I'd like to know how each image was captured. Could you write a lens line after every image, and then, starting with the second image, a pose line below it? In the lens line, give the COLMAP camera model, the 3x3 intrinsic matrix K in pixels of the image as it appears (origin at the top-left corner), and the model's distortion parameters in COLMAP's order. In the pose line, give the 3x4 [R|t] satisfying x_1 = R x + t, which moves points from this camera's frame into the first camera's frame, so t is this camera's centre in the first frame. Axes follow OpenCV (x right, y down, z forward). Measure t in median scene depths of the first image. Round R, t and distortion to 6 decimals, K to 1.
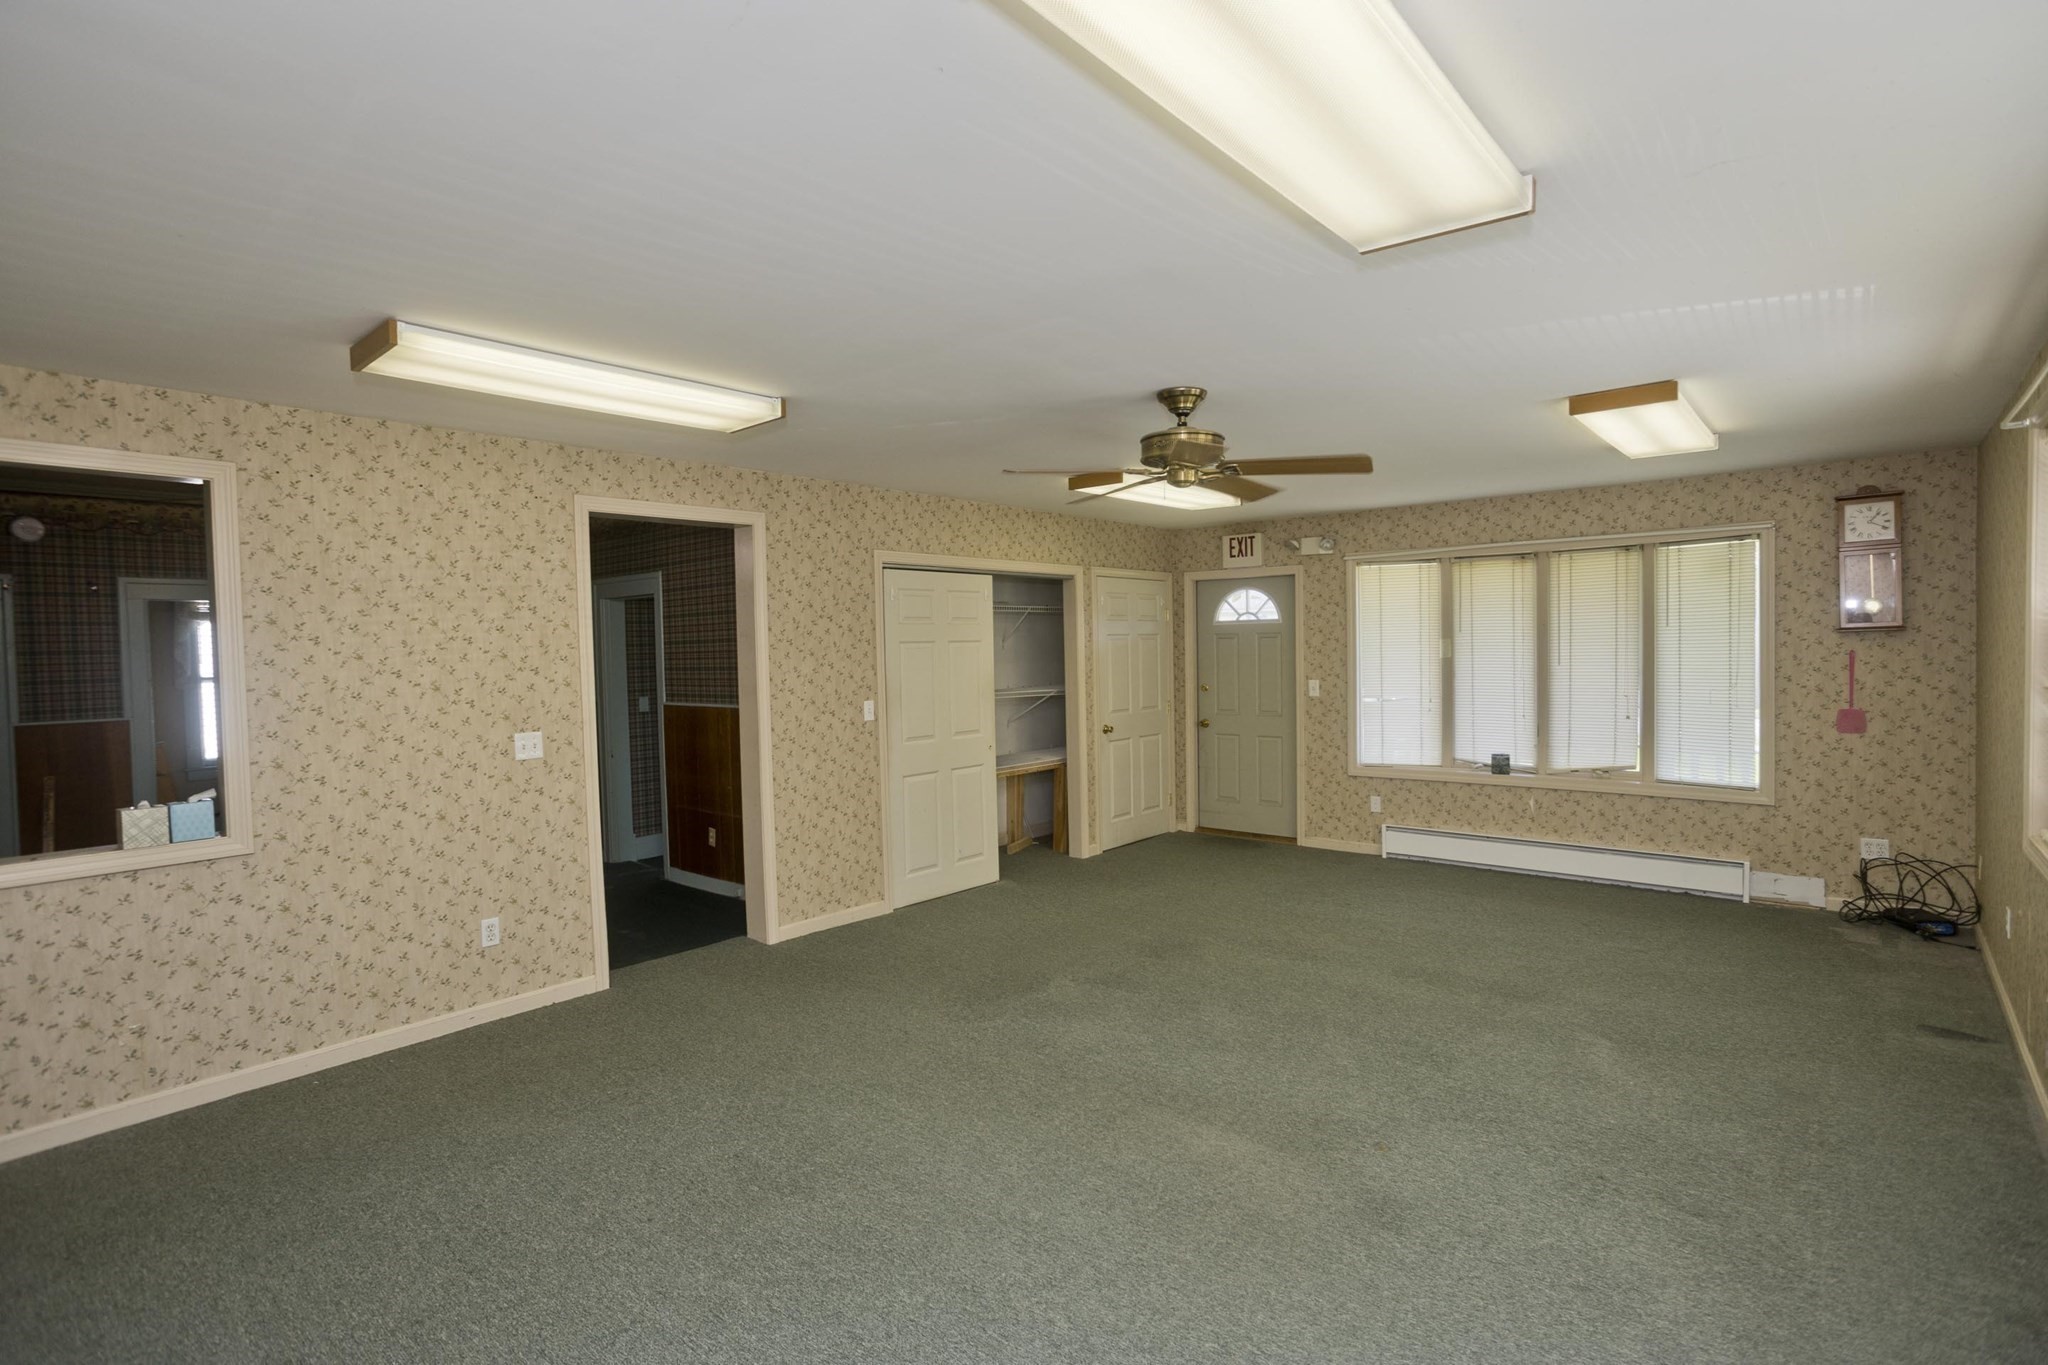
lens RADIAL K [[976.7, 0, 1075.3], [0, 976.7, 677.8], [0, 0, 1]] dist [-0.035237, 0.013287]
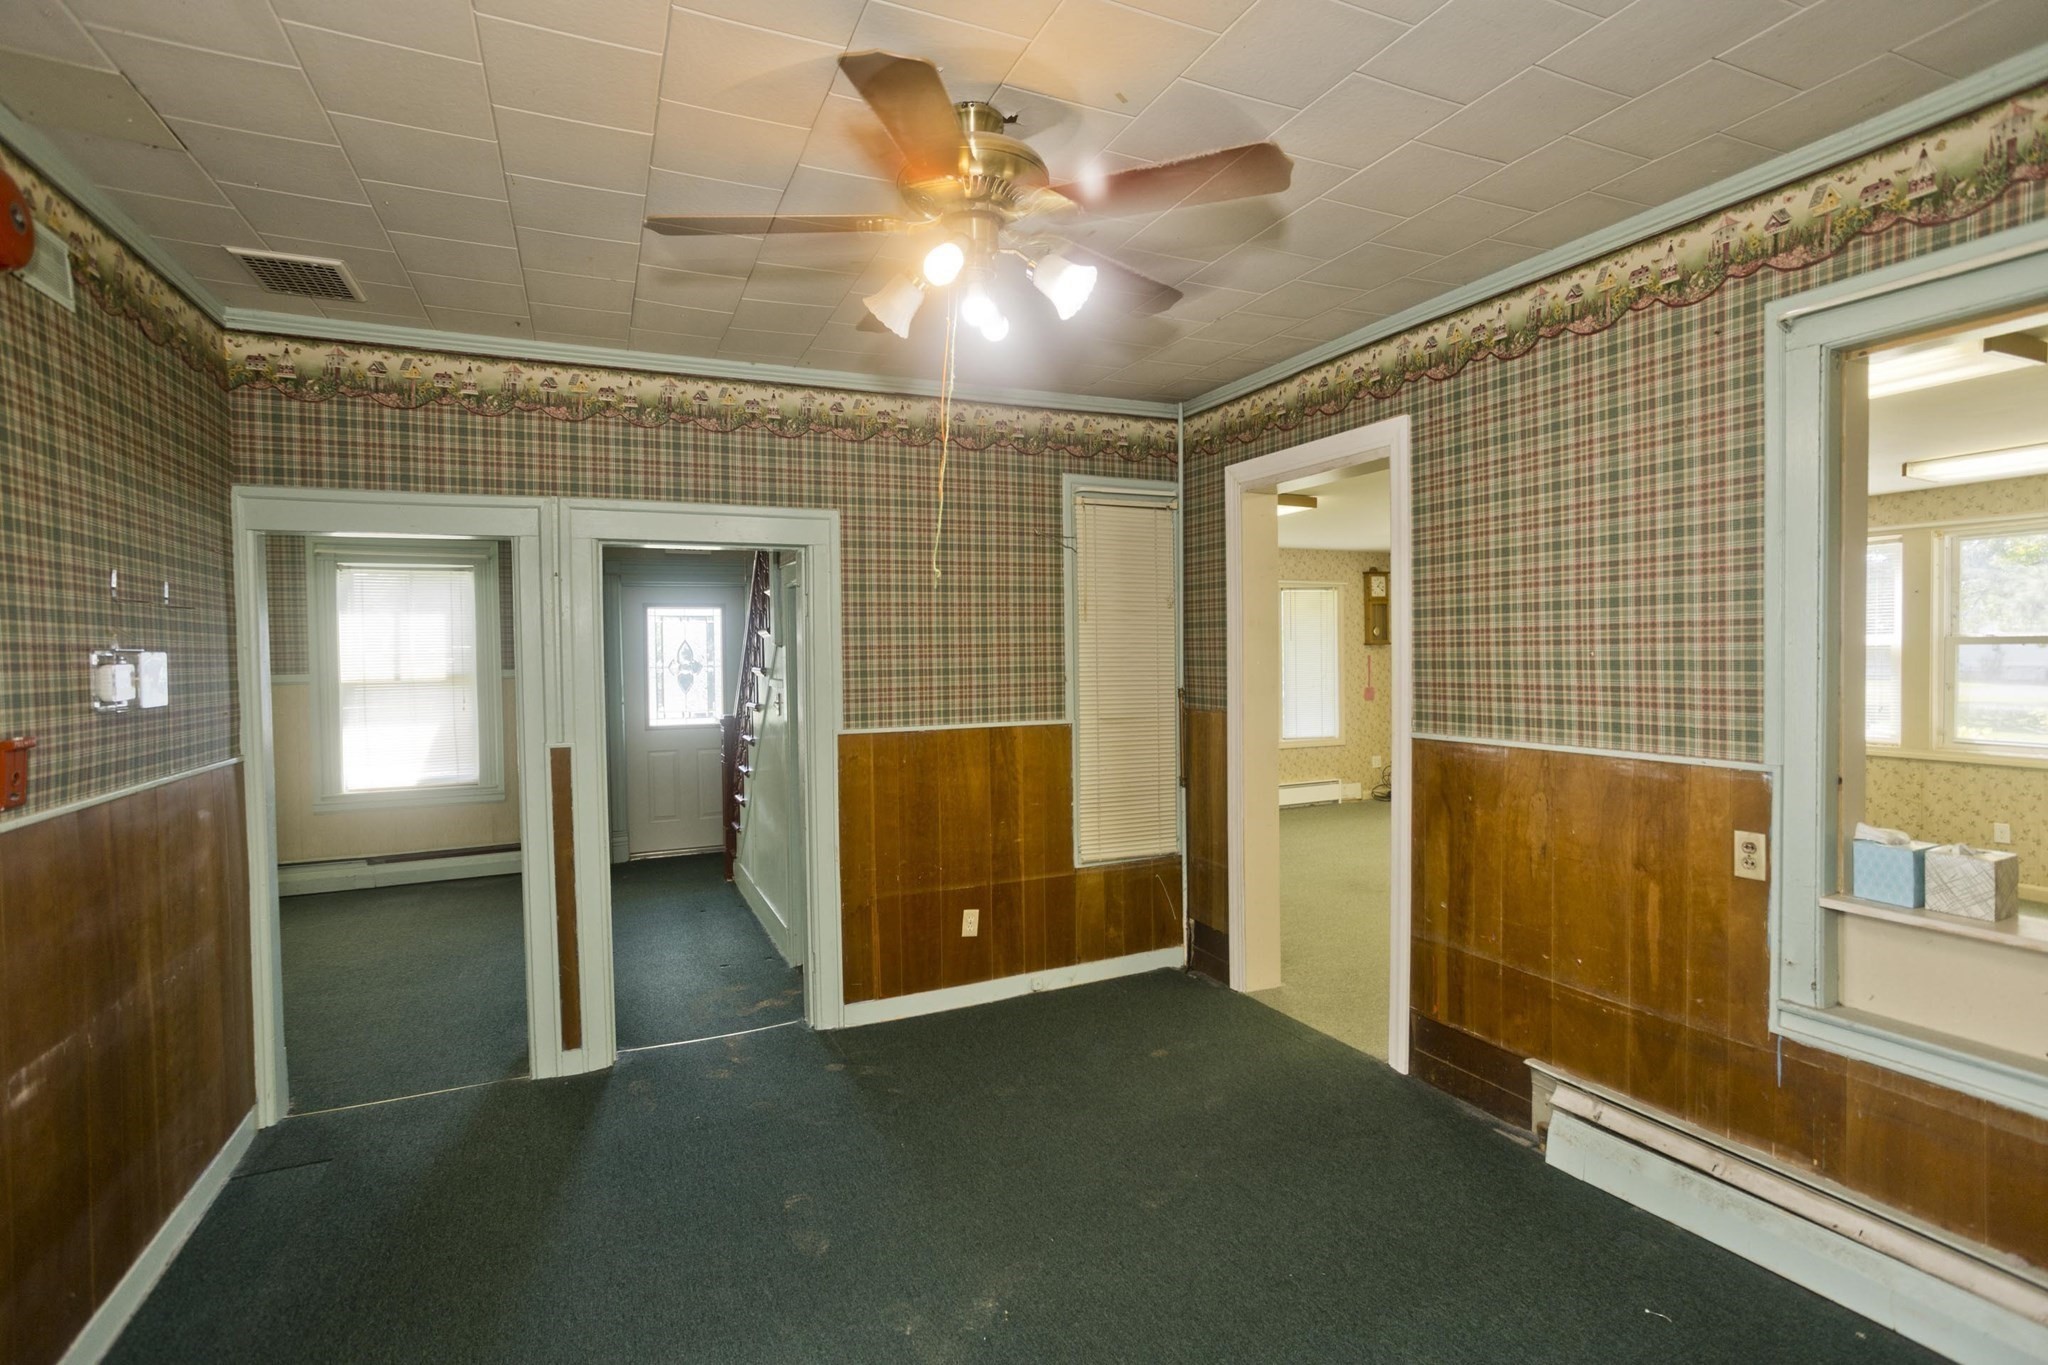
lens RADIAL K [[976.7, 0, 1019.6], [0, 976.7, 675.6], [0, 0, 1]] dist [-0.035237, 0.013287]
pose [[0.429523, -0.008638, 0.903015, -1.024094], [0.034685, 0.999374, -0.006938, -0.000257], [-0.902390, 0.034301, 0.429553, 0.719115]]
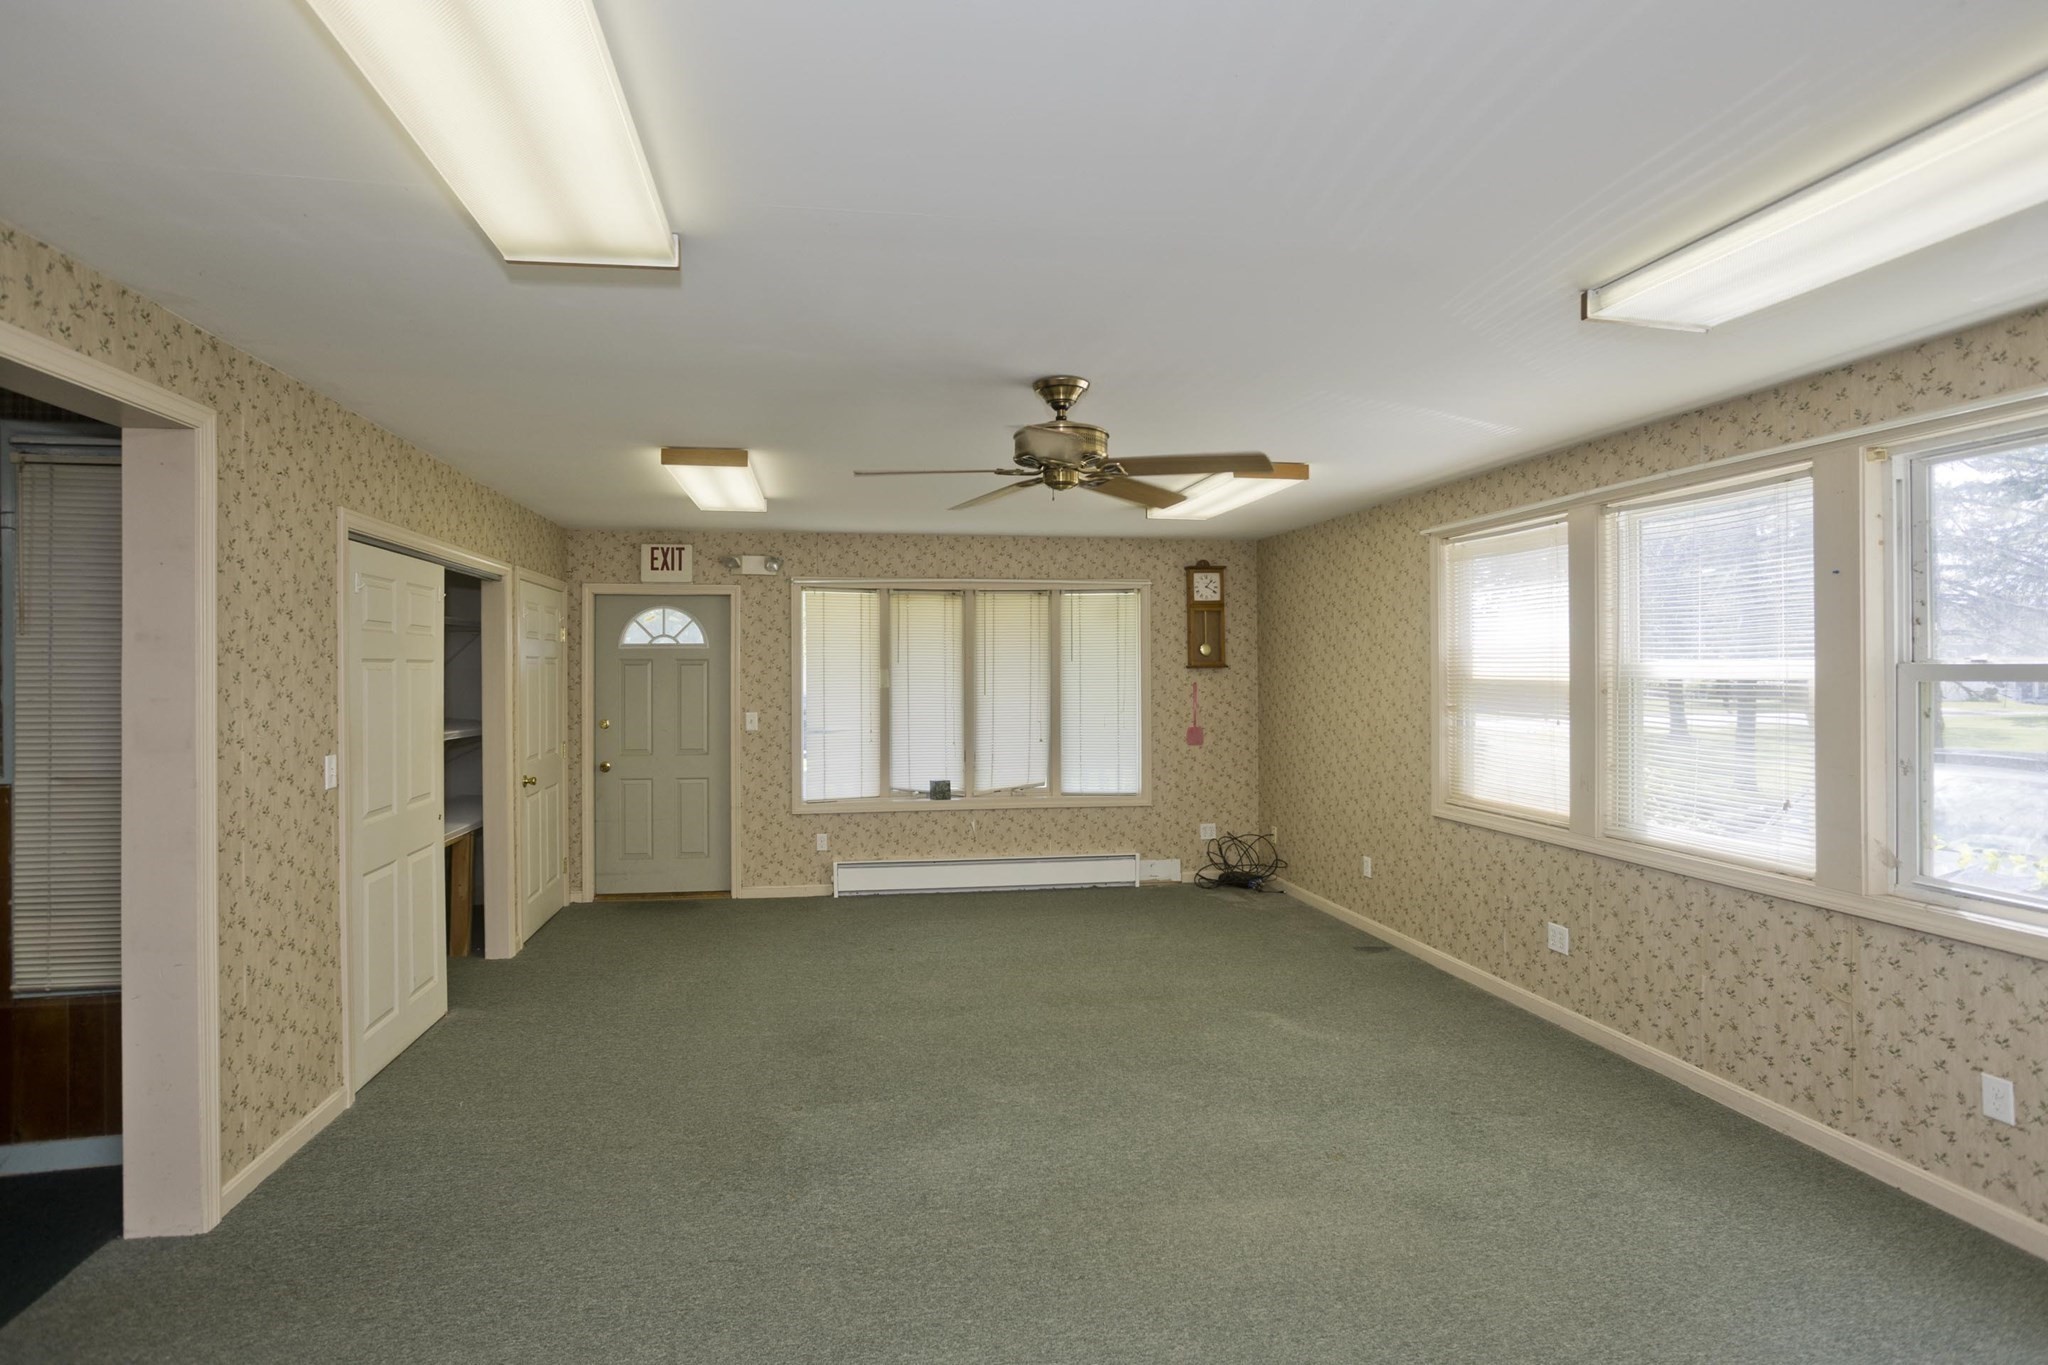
lens RADIAL K [[976.7, 0, 1028.4], [0, 976.7, 667.9], [0, 0, 1]] dist [-0.035237, 0.013287]
pose [[0.671909, 0.018046, 0.740414, -0.303272], [0.015238, 0.999155, -0.038180, -0.000644], [-0.740477, 0.036936, 0.671066, 0.237522]]
